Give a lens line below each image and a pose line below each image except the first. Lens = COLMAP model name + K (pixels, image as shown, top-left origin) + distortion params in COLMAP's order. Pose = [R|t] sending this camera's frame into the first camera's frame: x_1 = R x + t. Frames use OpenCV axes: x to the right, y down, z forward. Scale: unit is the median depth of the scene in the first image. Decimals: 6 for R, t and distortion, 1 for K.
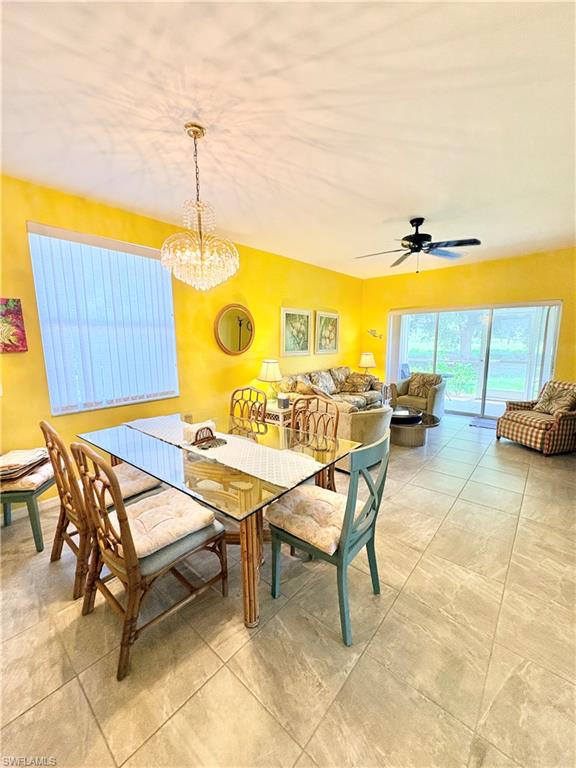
lens RADIAL K [[303.8, 0, 287.2], [0, 303.8, 385.6], [0, 0, 1]] dist [-0.002020, -0.000366]
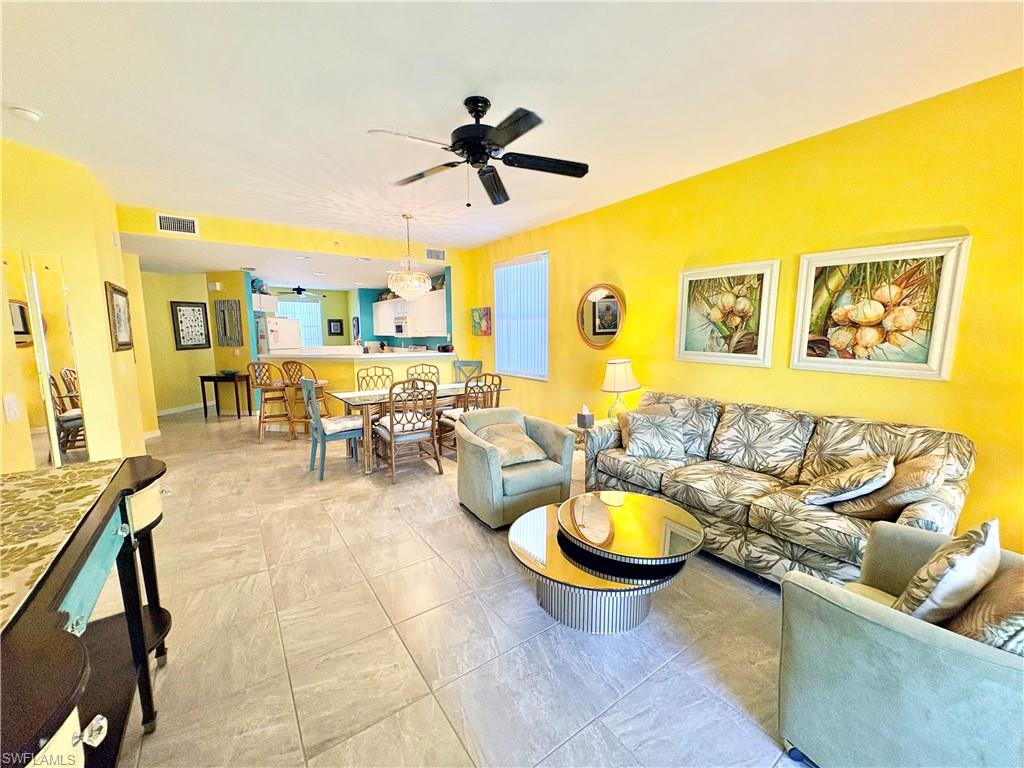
lens RADIAL K [[405.0, 0, 517.1], [0, 405.0, 384.8], [0, 0, 1]] dist [-0.002020, -0.000366]
pose [[-0.225428, 0.144403, -0.963499, 0.950143], [-0.138233, 0.974209, 0.178350, -0.175248], [0.964403, 0.173392, -0.199653, 1.068134]]
